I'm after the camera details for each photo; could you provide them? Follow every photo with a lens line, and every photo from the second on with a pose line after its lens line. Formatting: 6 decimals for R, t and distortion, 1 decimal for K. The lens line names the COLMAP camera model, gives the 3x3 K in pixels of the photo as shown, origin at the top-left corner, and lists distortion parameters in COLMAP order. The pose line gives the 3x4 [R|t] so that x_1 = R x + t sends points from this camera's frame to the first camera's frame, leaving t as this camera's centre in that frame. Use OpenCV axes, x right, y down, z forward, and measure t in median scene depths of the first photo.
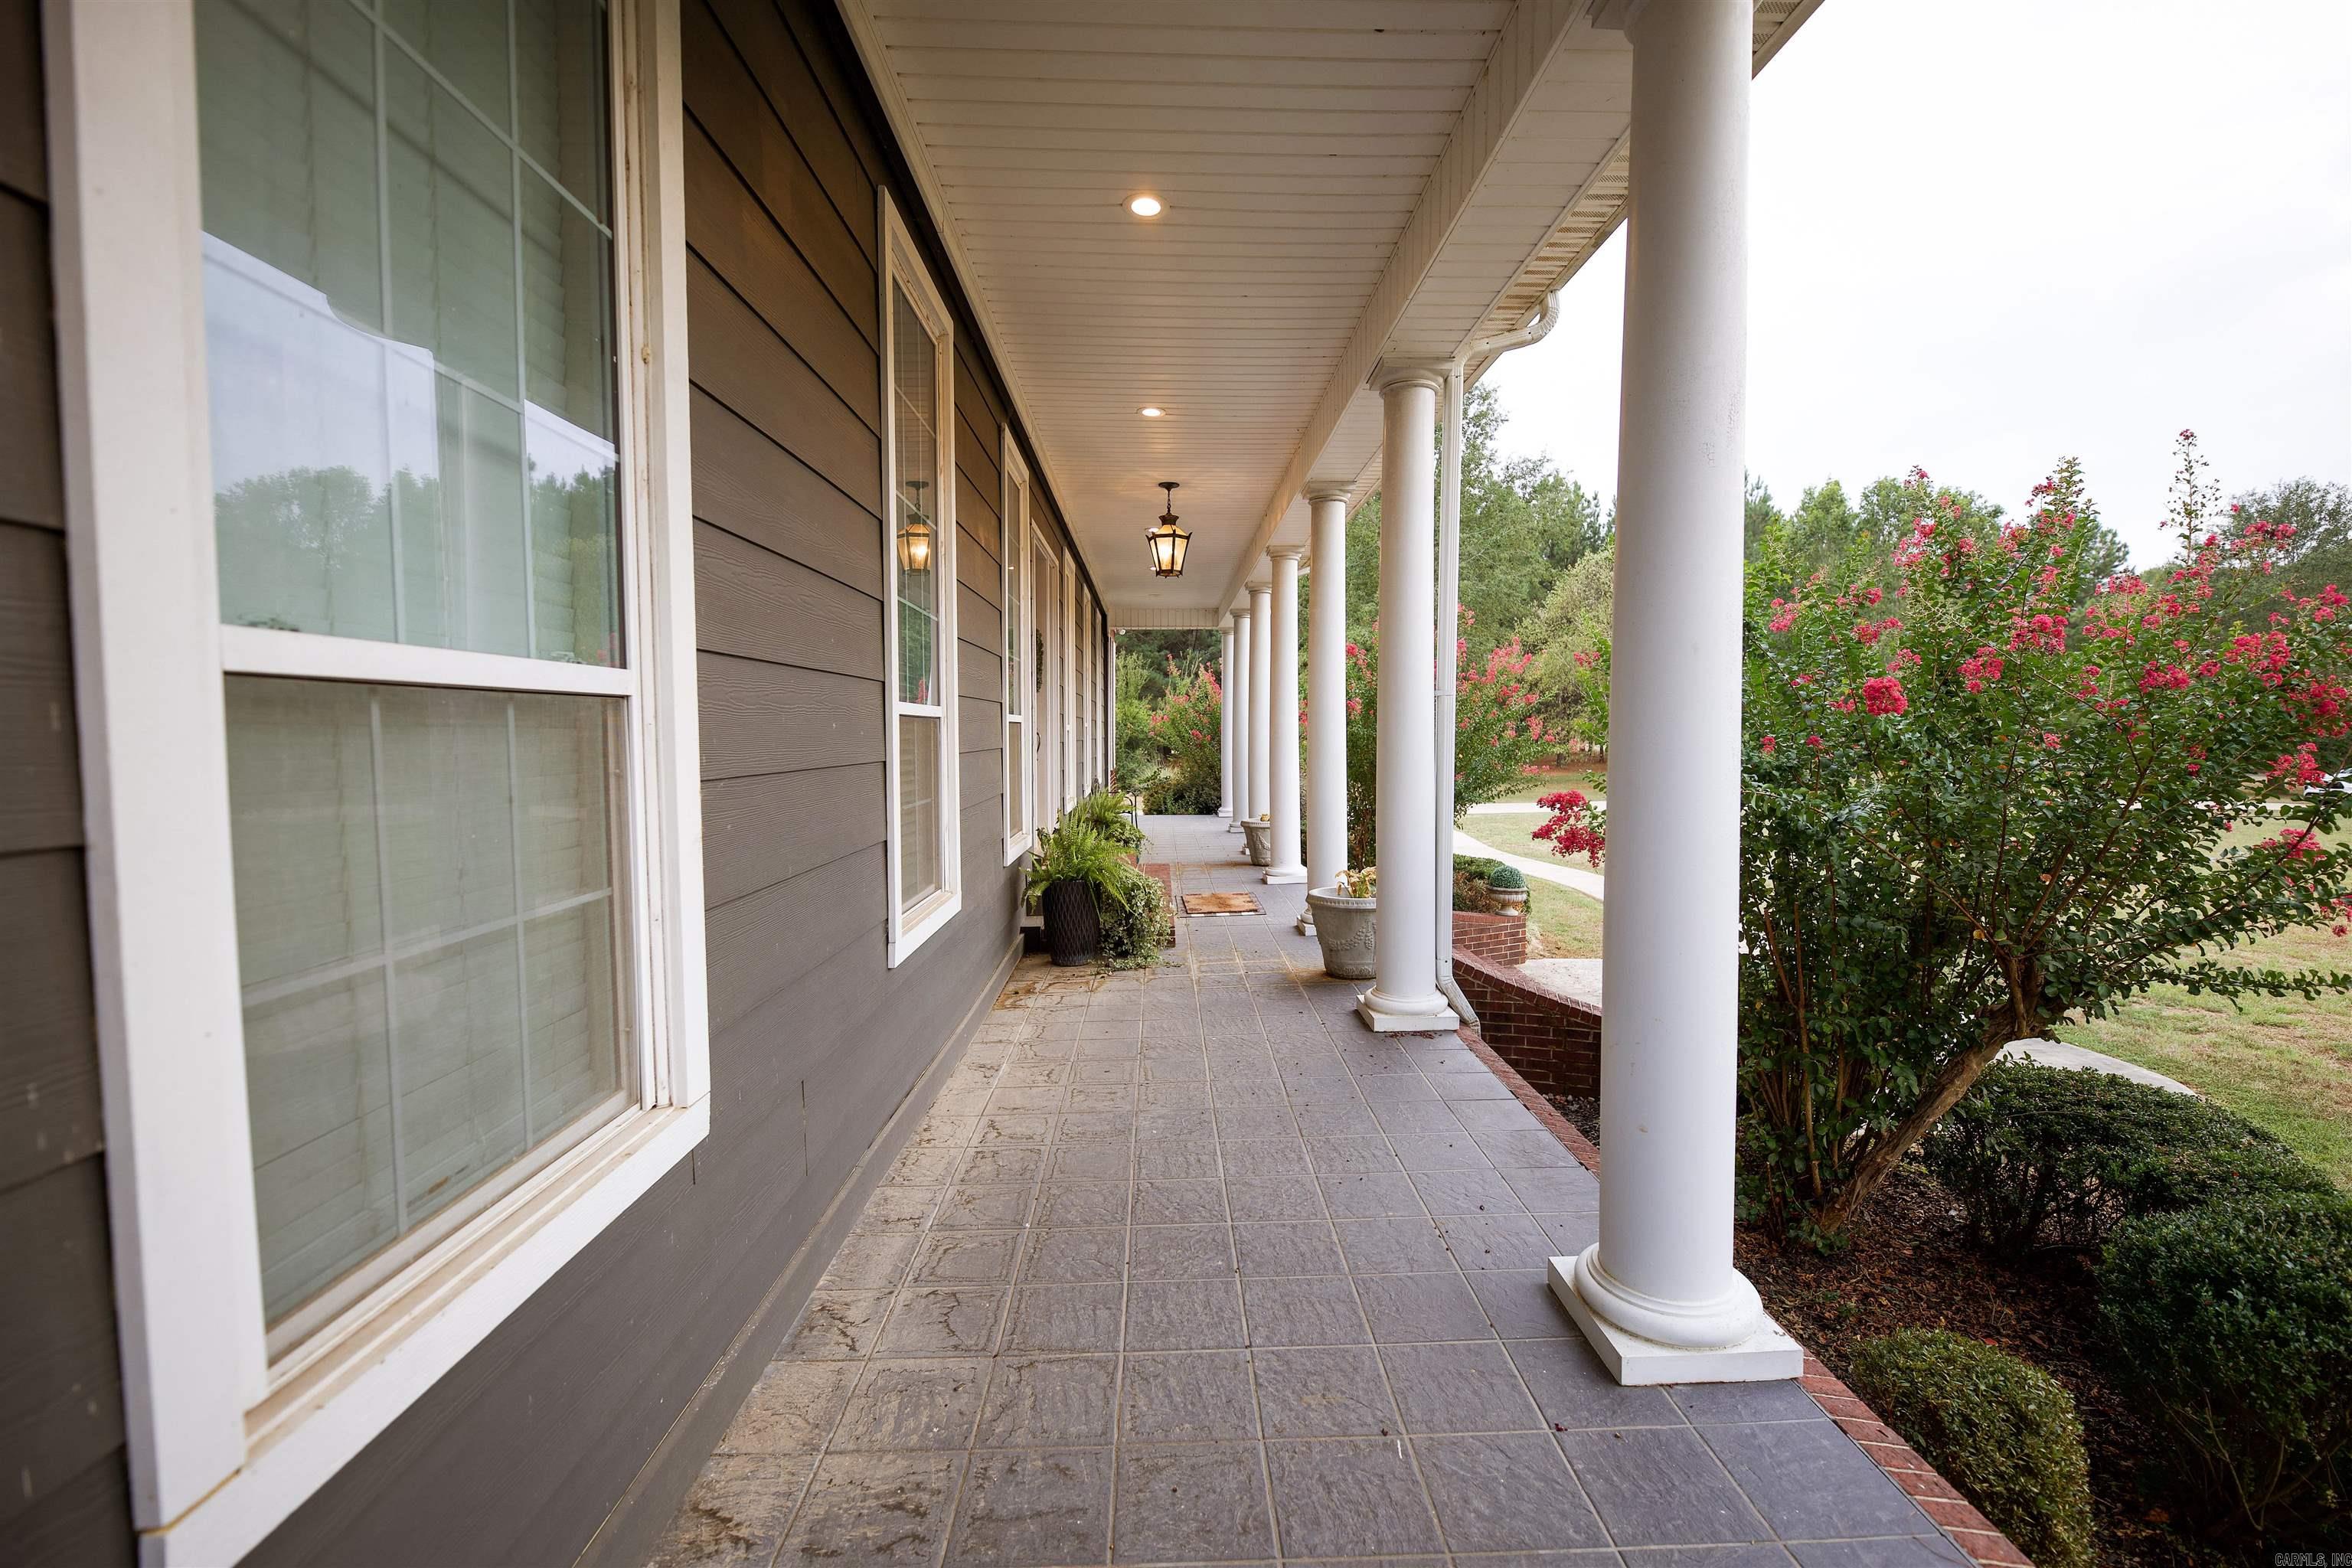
lens RADIAL K [[955.0, 0, 1188.3], [0, 955.0, 792.2], [0, 0, 1]] dist [0.002361, -0.007054]
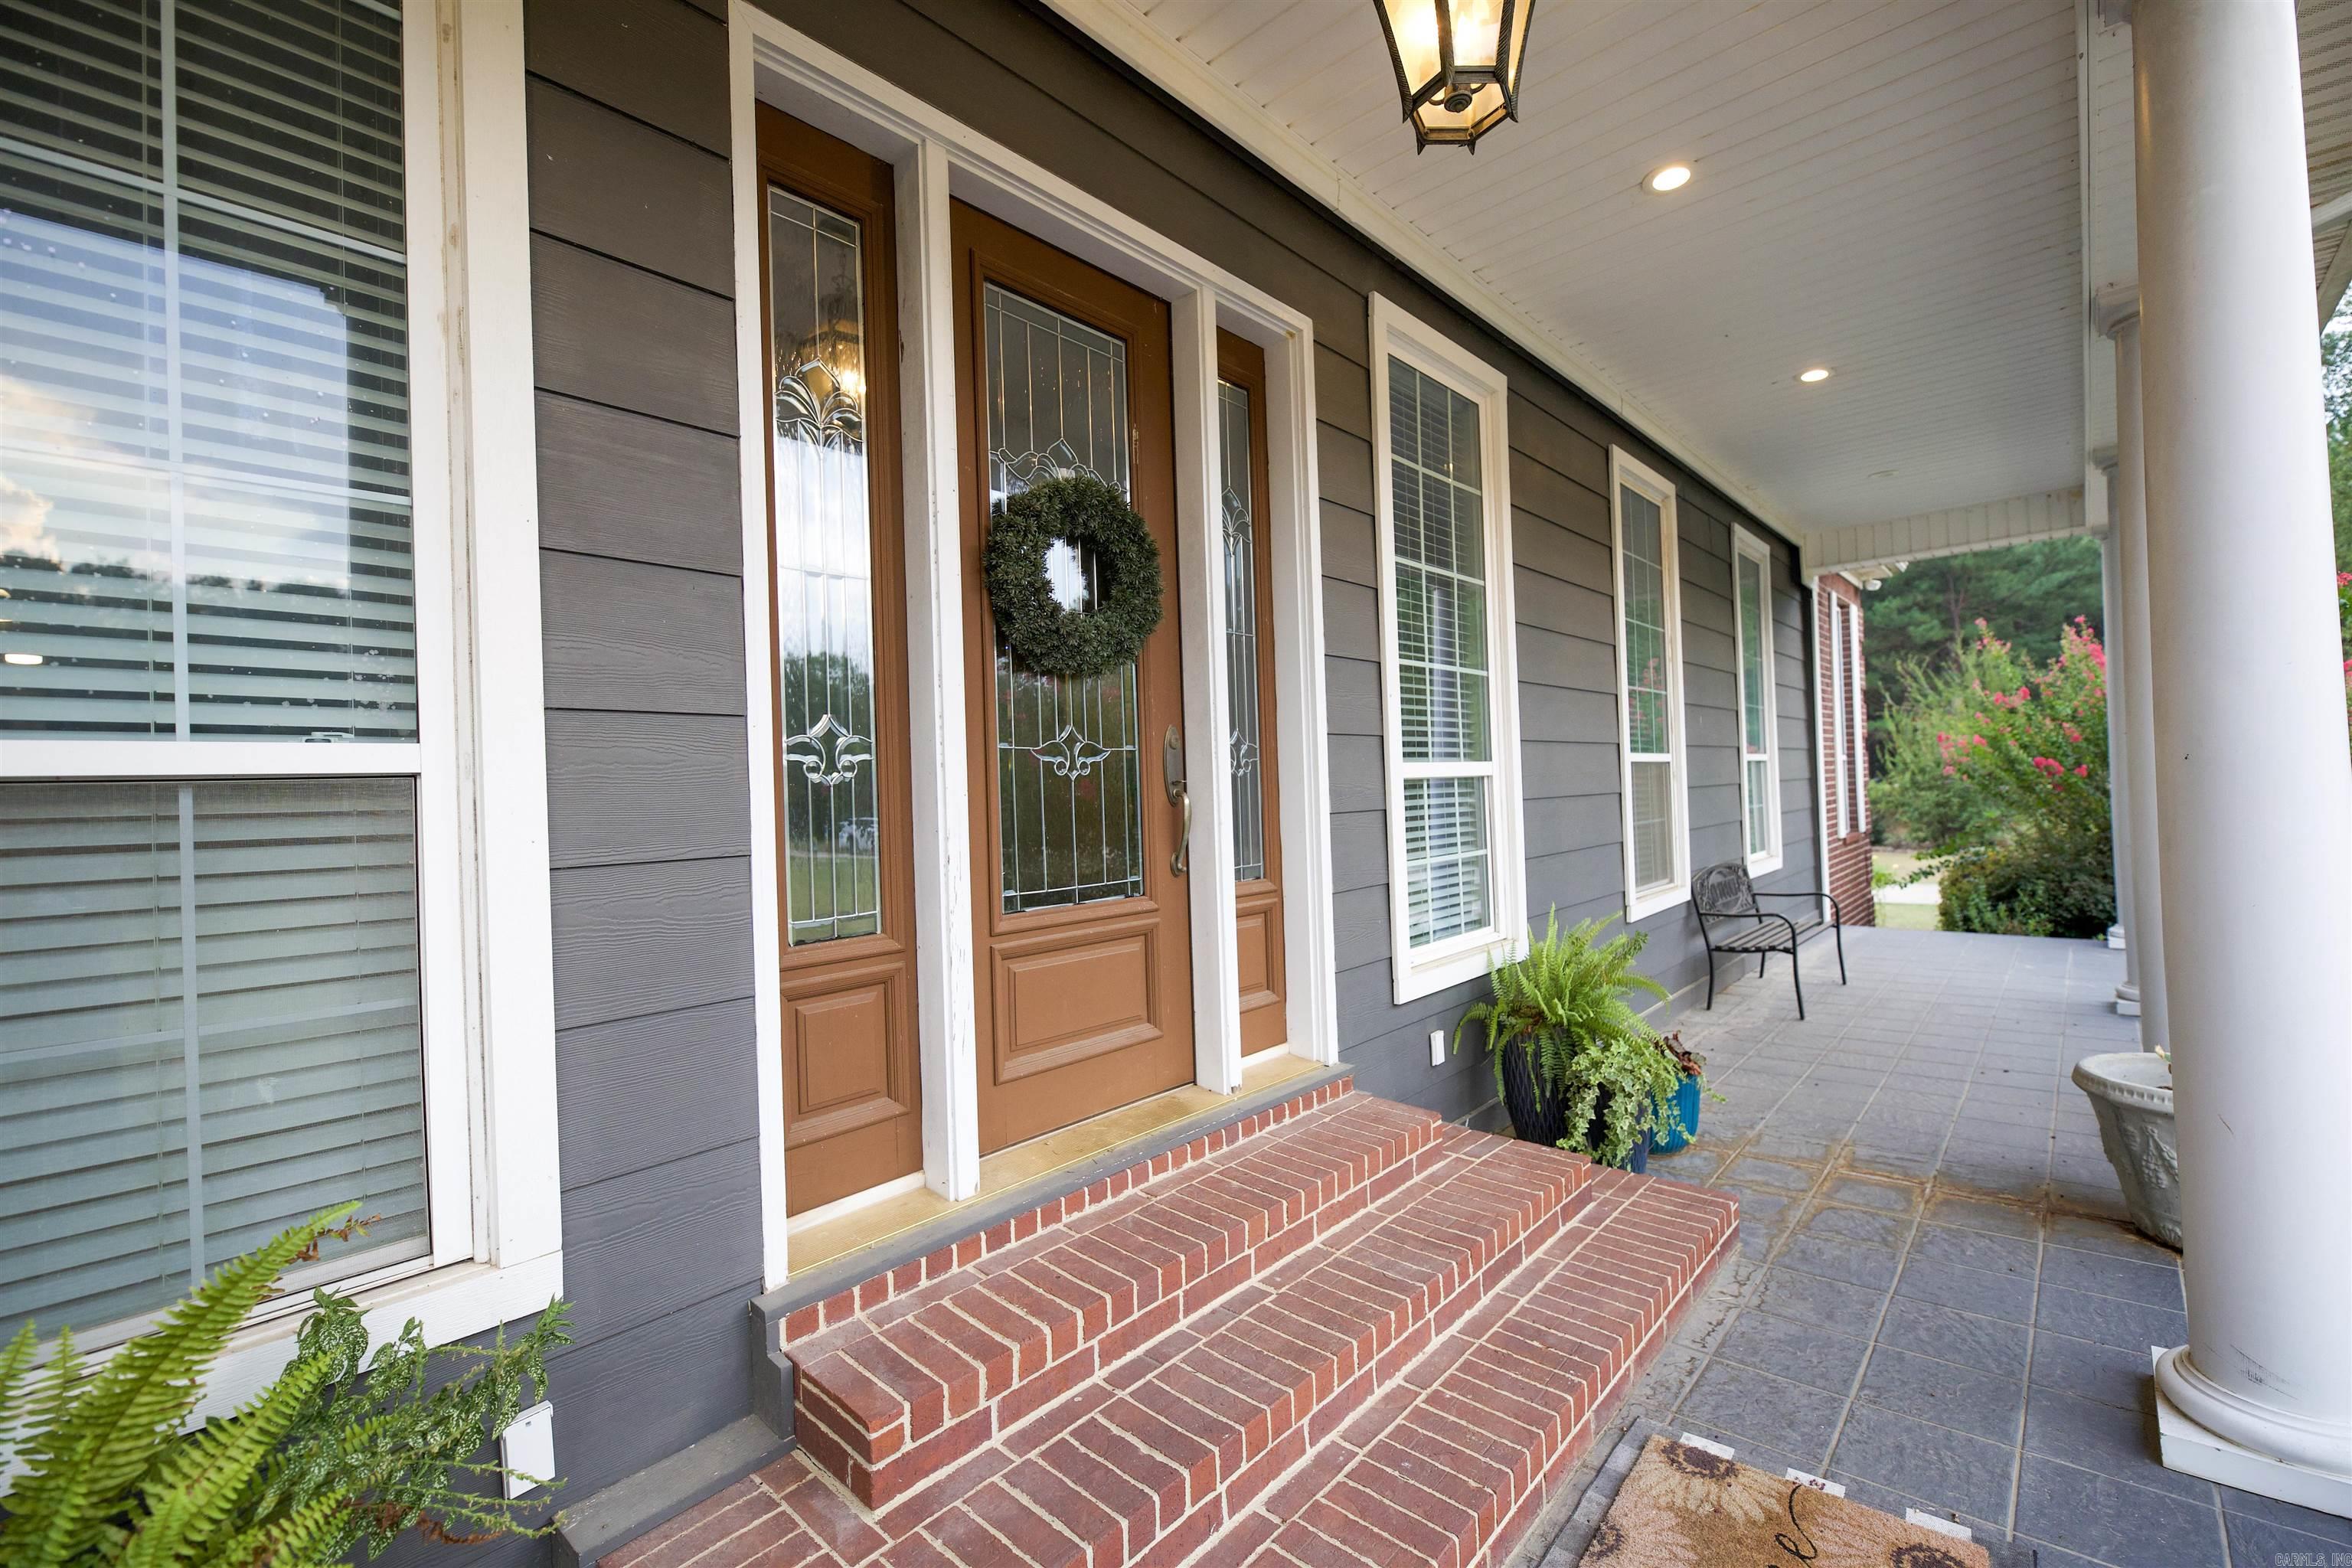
lens RADIAL K [[955.0, 0, 1188.3], [0, 955.0, 792.2], [0, 0, 1]] dist [0.002361, -0.007054]
pose [[0.705602, -0.031613, -0.707903, 0.252851], [0.005681, 0.999225, -0.038959, 0.015503], [0.708586, 0.023468, 0.705234, -0.533792]]
